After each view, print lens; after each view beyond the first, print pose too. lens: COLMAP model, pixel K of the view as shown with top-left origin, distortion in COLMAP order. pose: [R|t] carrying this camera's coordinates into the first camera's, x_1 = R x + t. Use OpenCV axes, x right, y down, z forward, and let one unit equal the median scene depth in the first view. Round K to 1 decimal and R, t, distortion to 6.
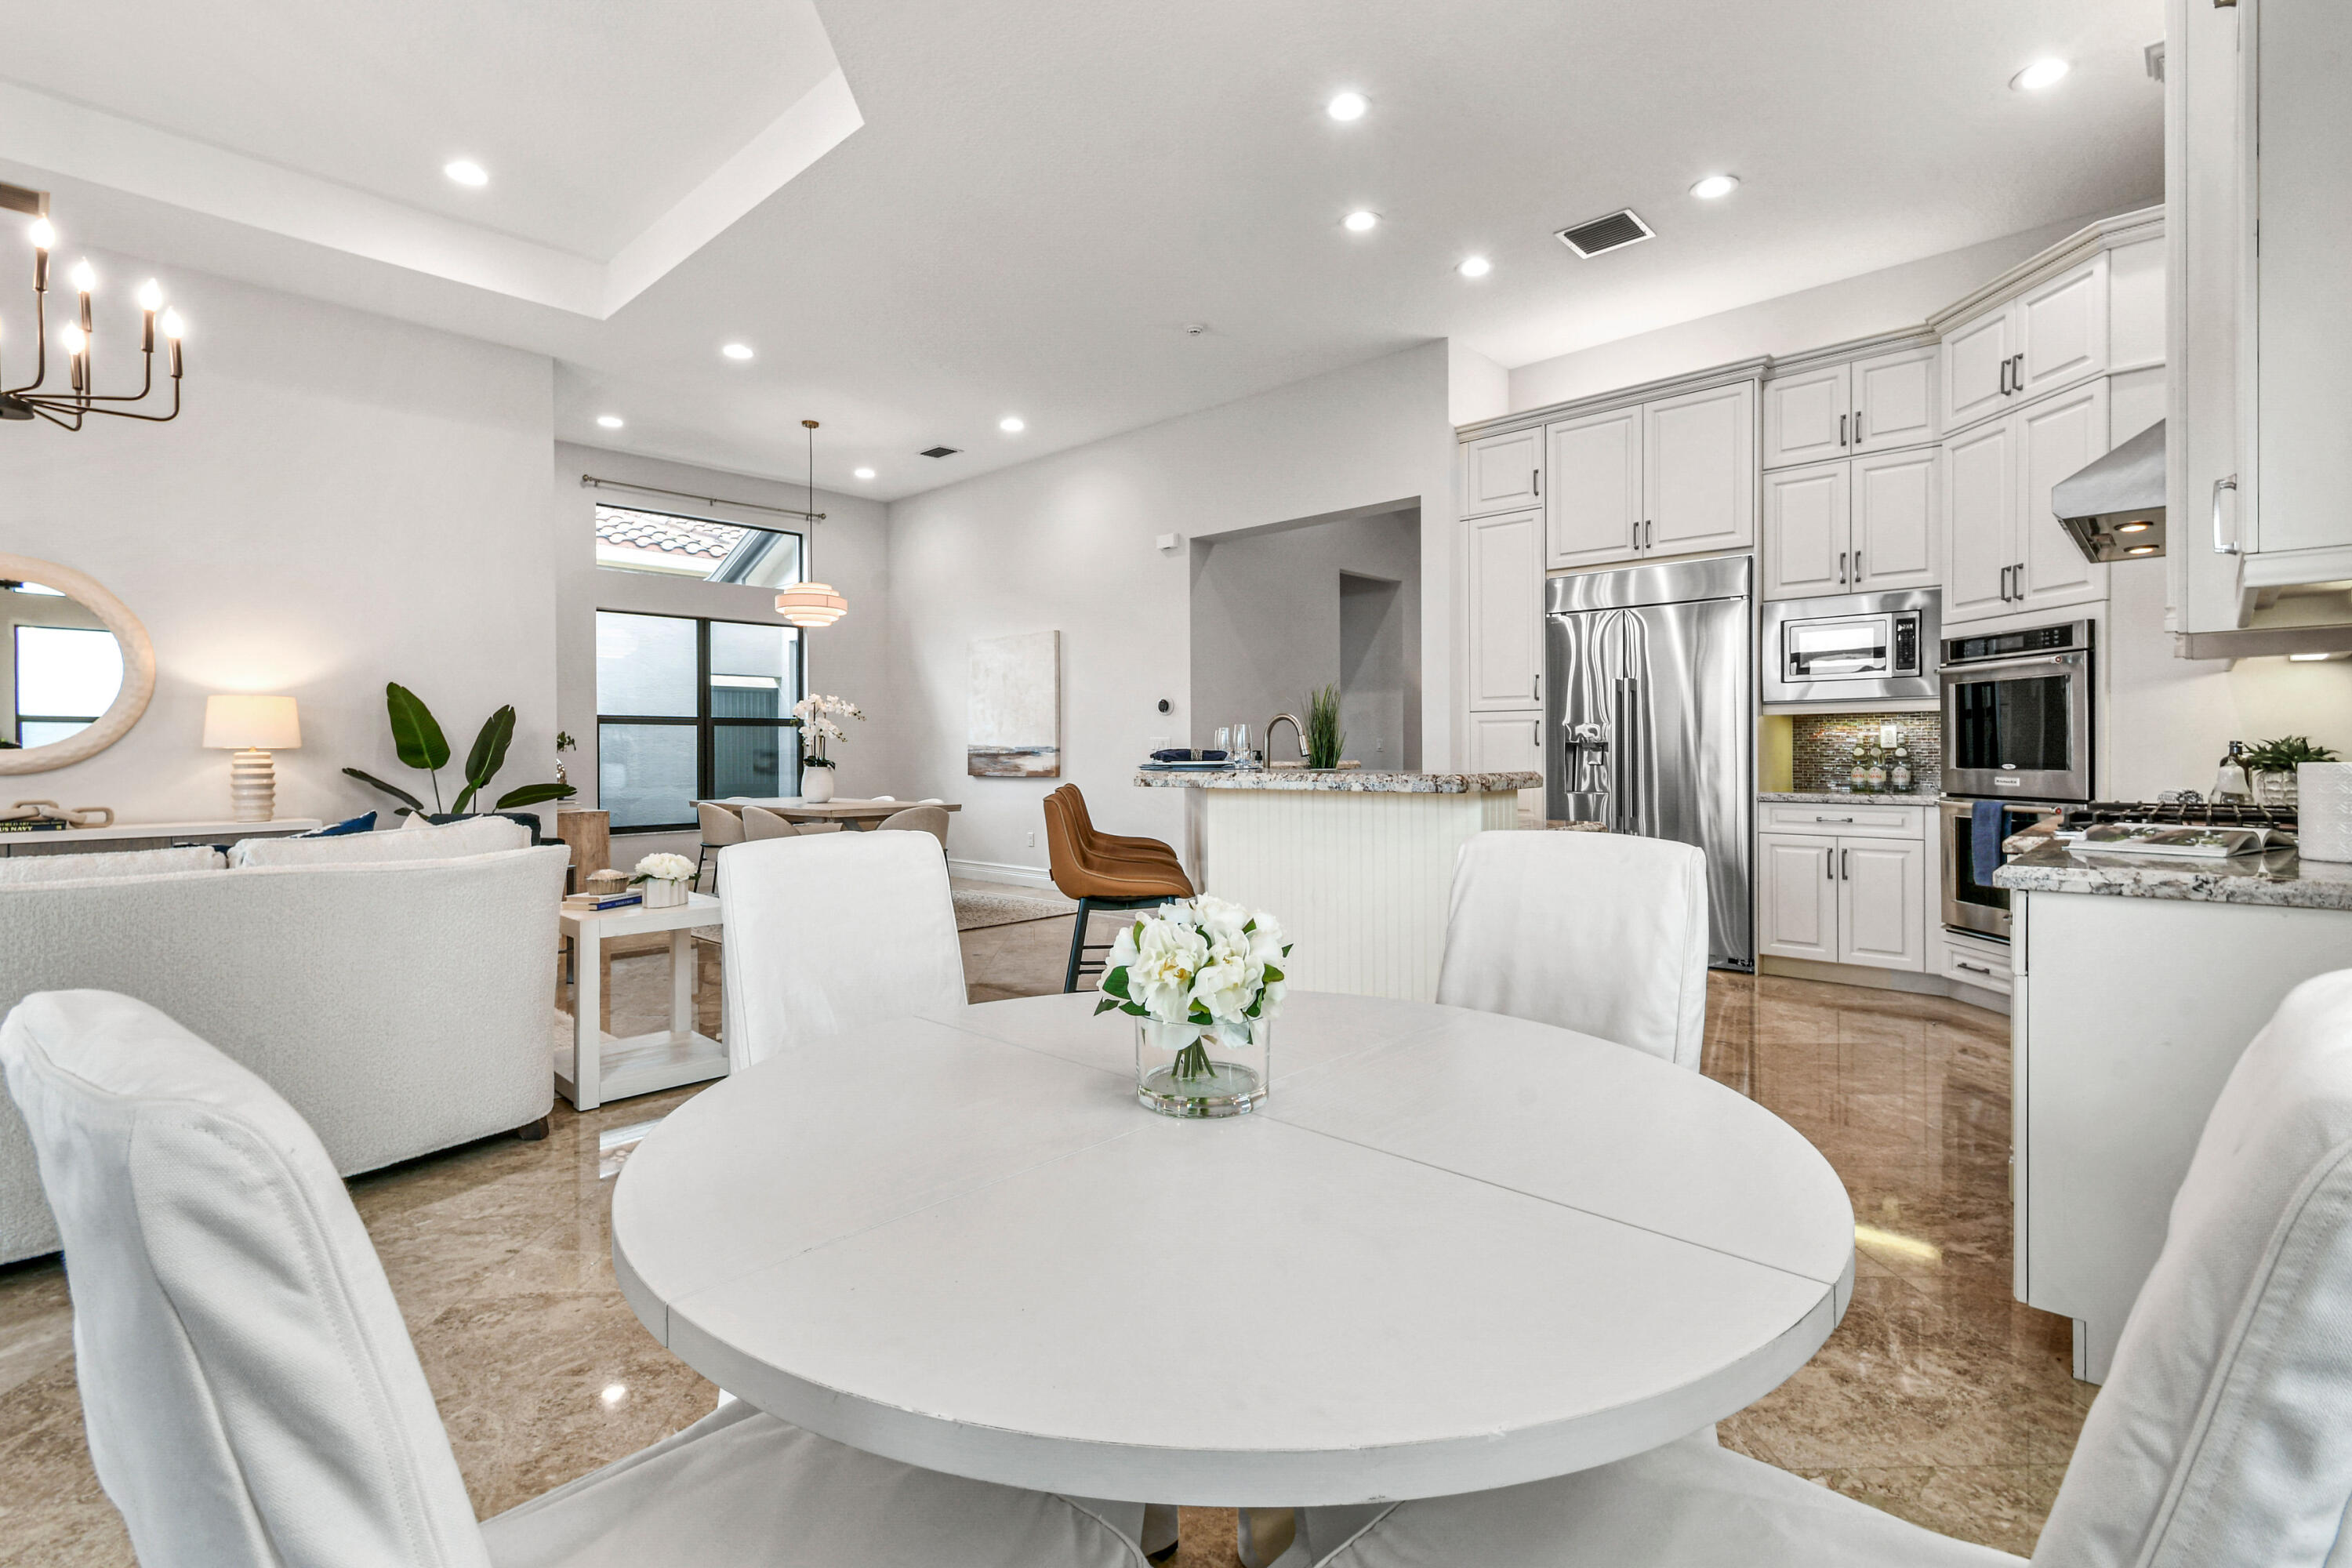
lens RADIAL K [[1087.0, 0, 1171.7], [0, 1087.0, 759.1], [0, 0, 1]] dist [-0.001352, -0.001092]
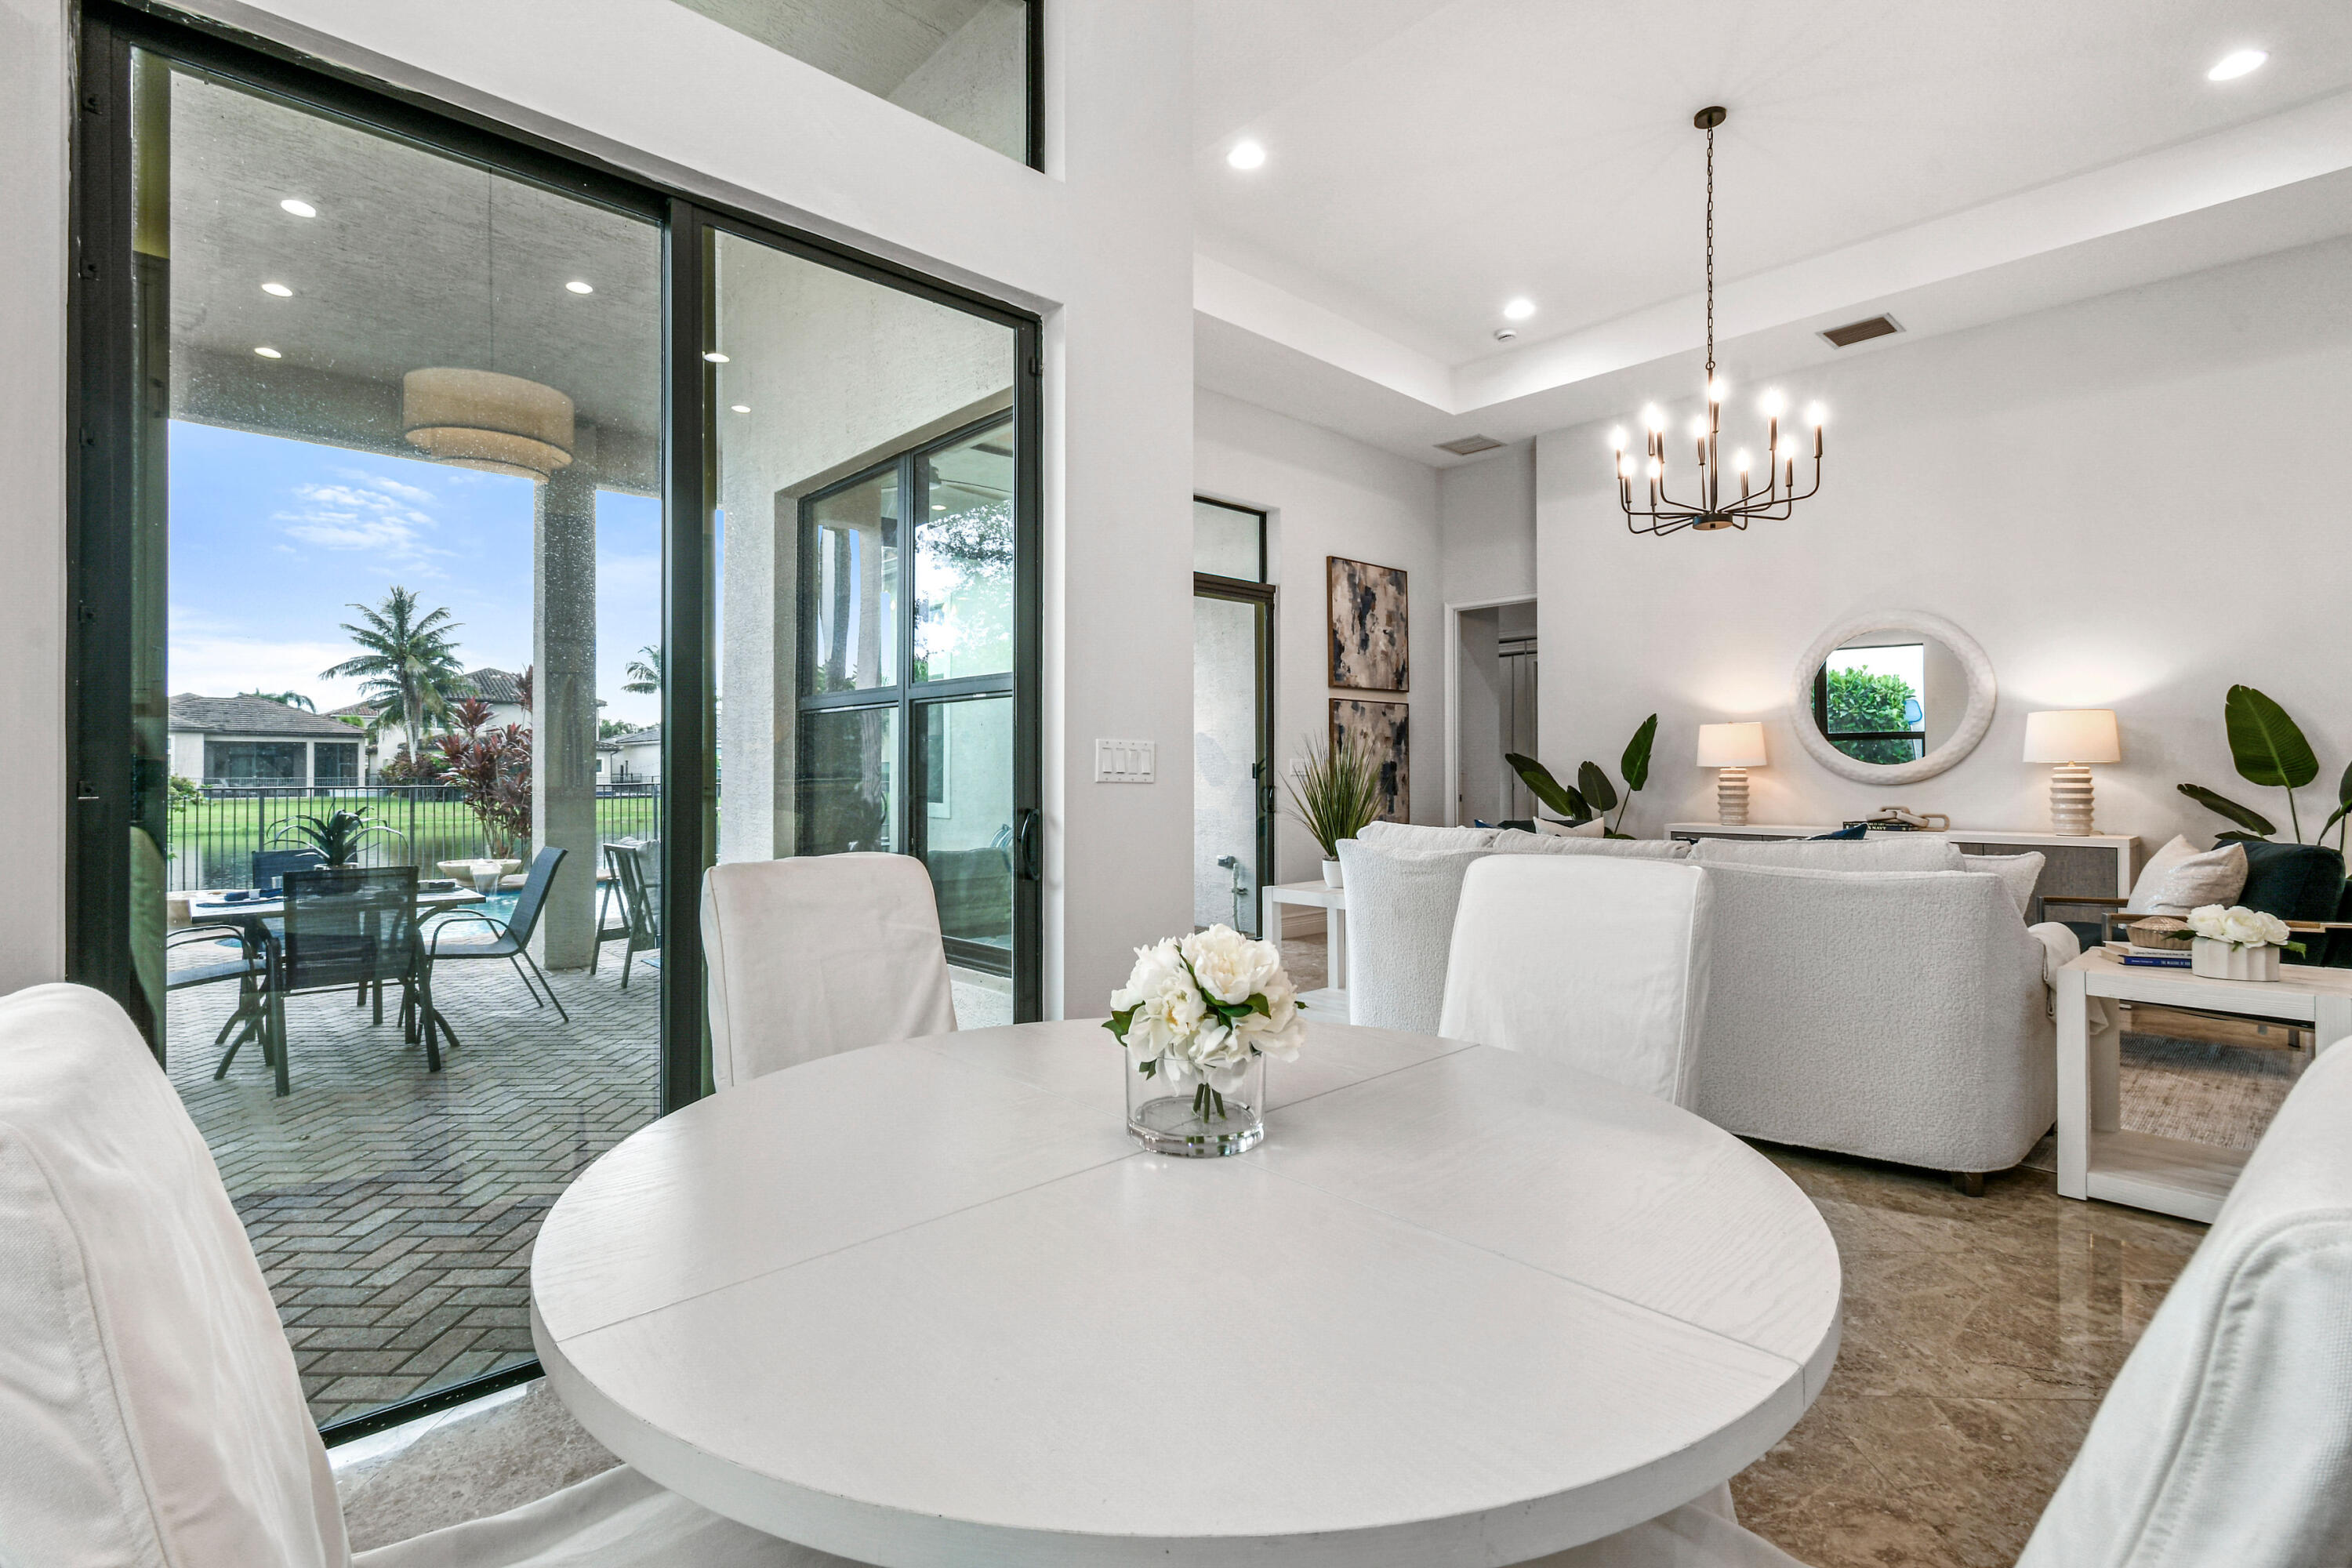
lens RADIAL K [[1087.0, 0, 1174.8], [0, 1087.0, 779.9], [0, 0, 1]] dist [-0.001352, -0.001092]
pose [[-0.064431, 0.011931, -0.997851, 0.228579], [-0.004093, 0.999917, 0.012220, -0.003319], [0.997914, 0.004871, -0.064377, 0.250269]]
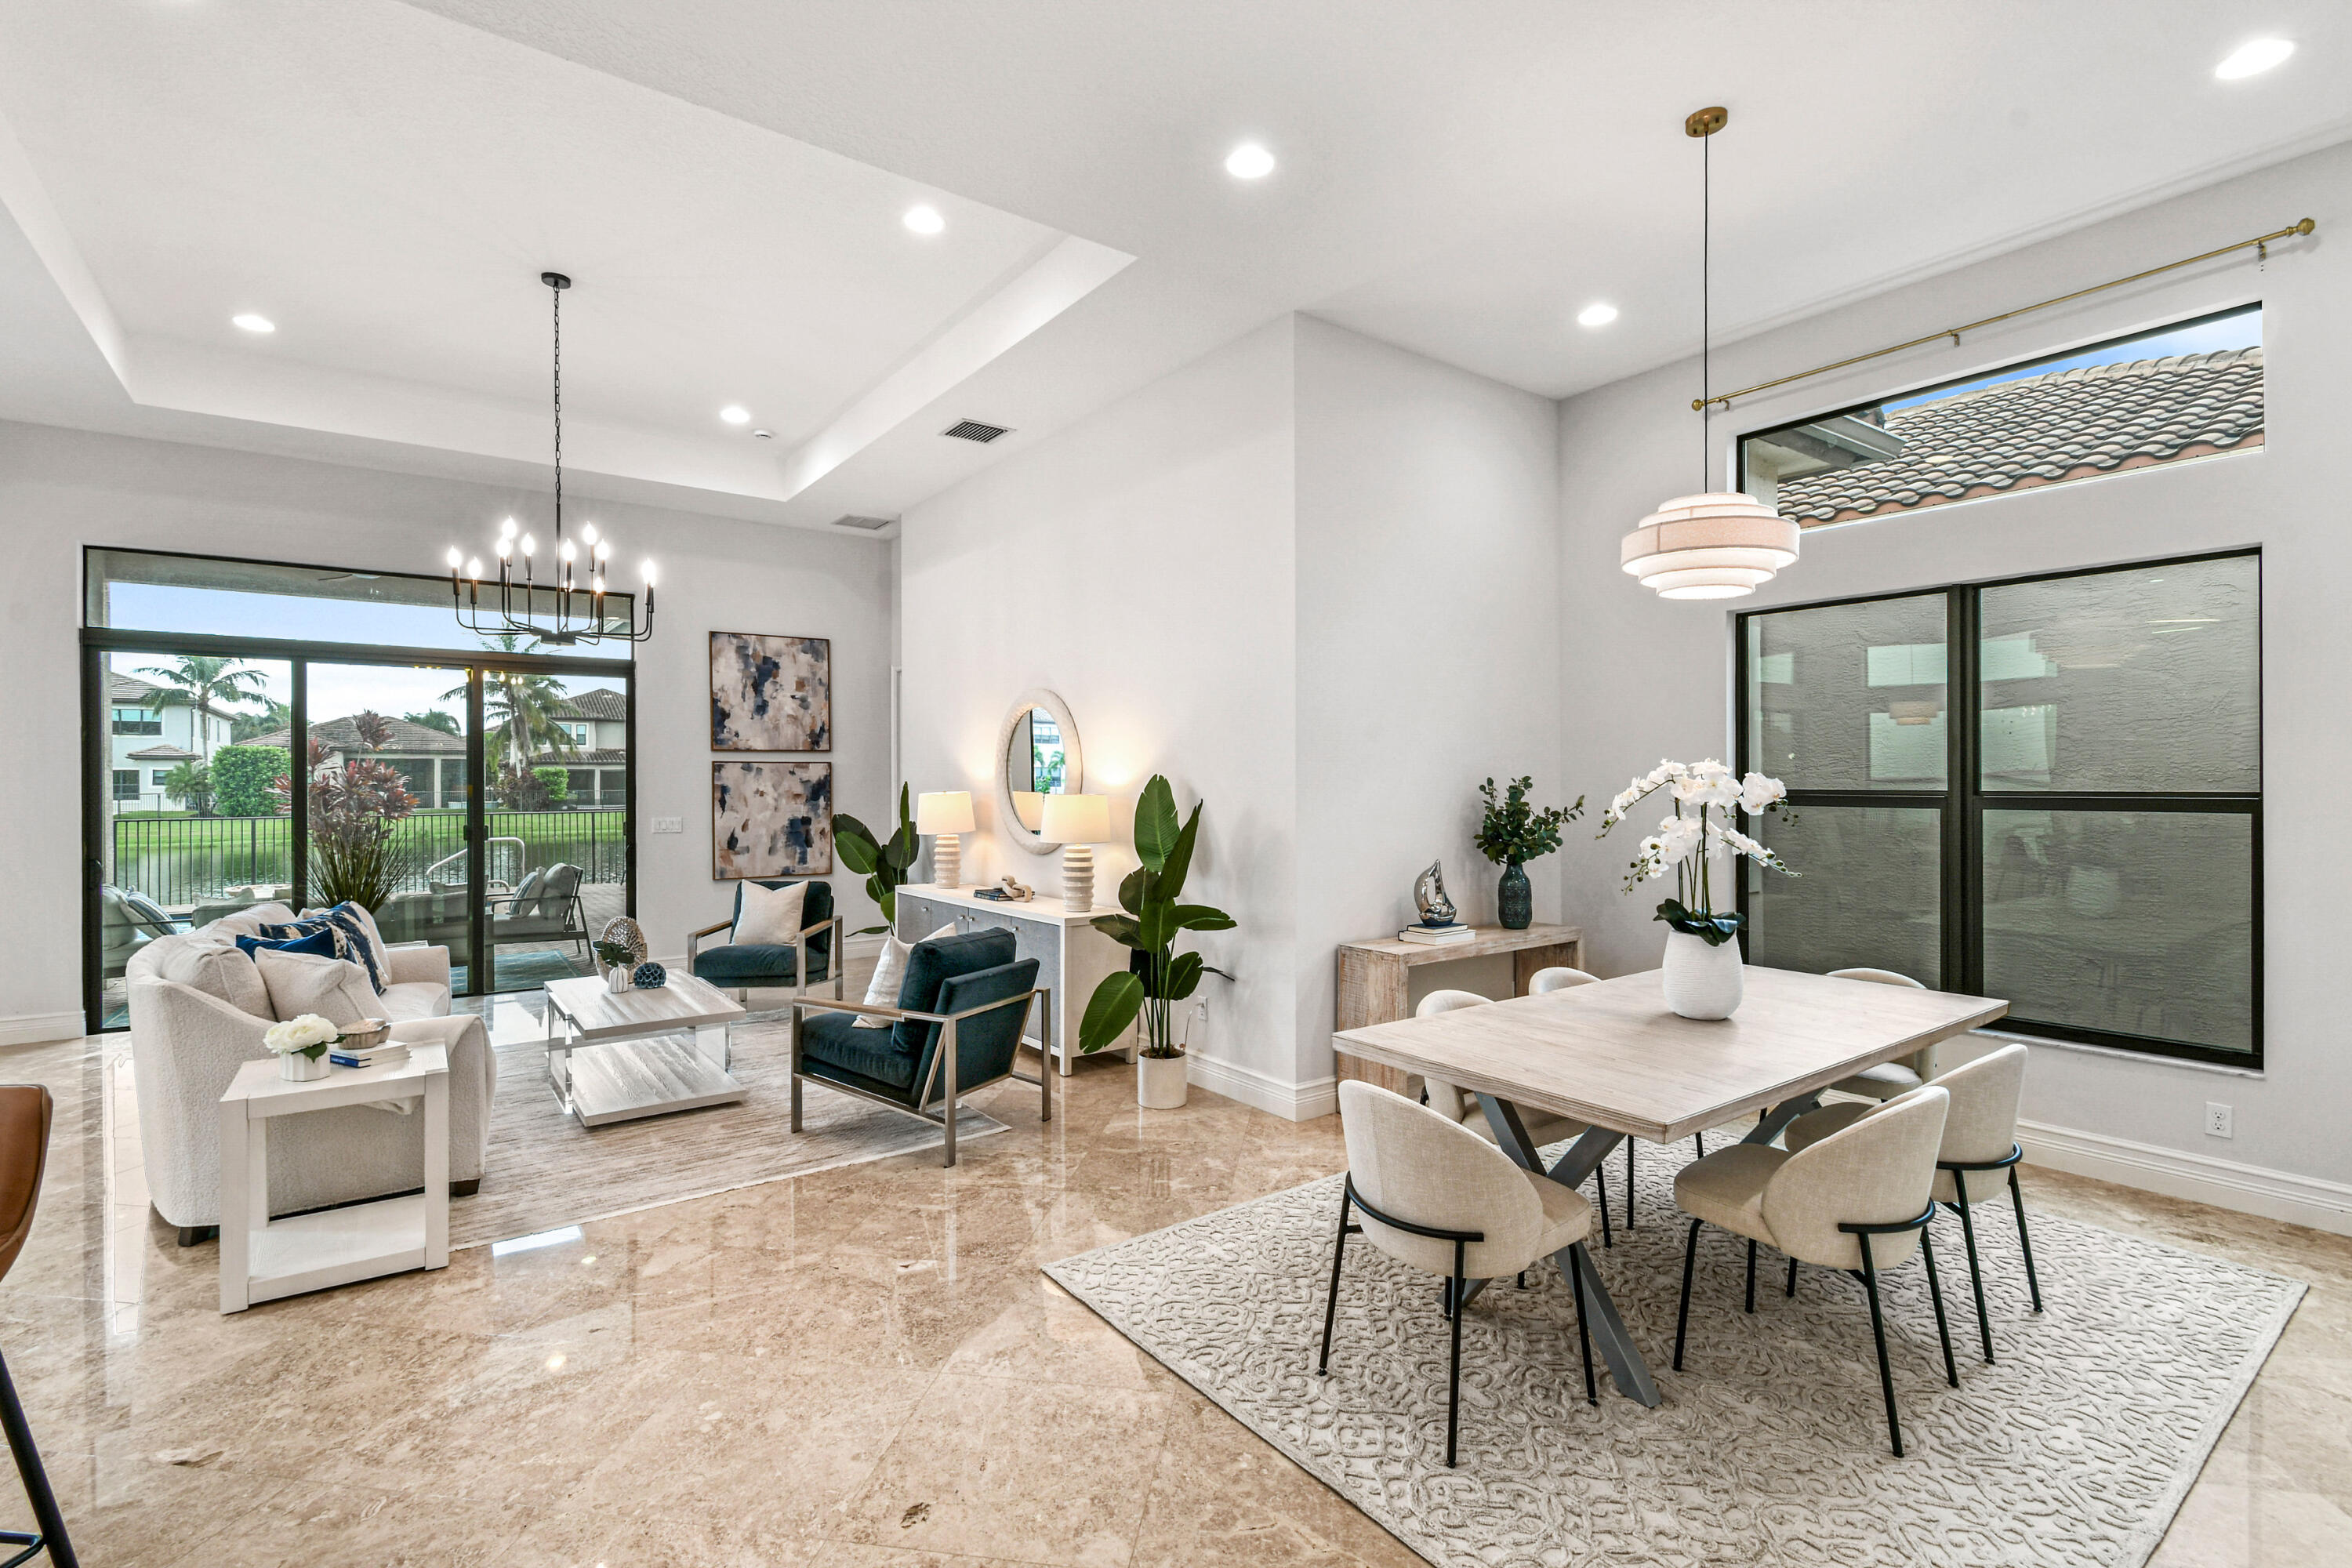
lens RADIAL K [[1087.0, 0, 1181.5], [0, 1087.0, 784.0], [0, 0, 1]] dist [-0.001352, -0.001092]
pose [[-0.187941, 0.008825, -0.982141, 0.192891], [-0.003130, 0.999949, 0.009584, -0.083212], [0.982175, 0.004875, -0.187904, 1.390141]]
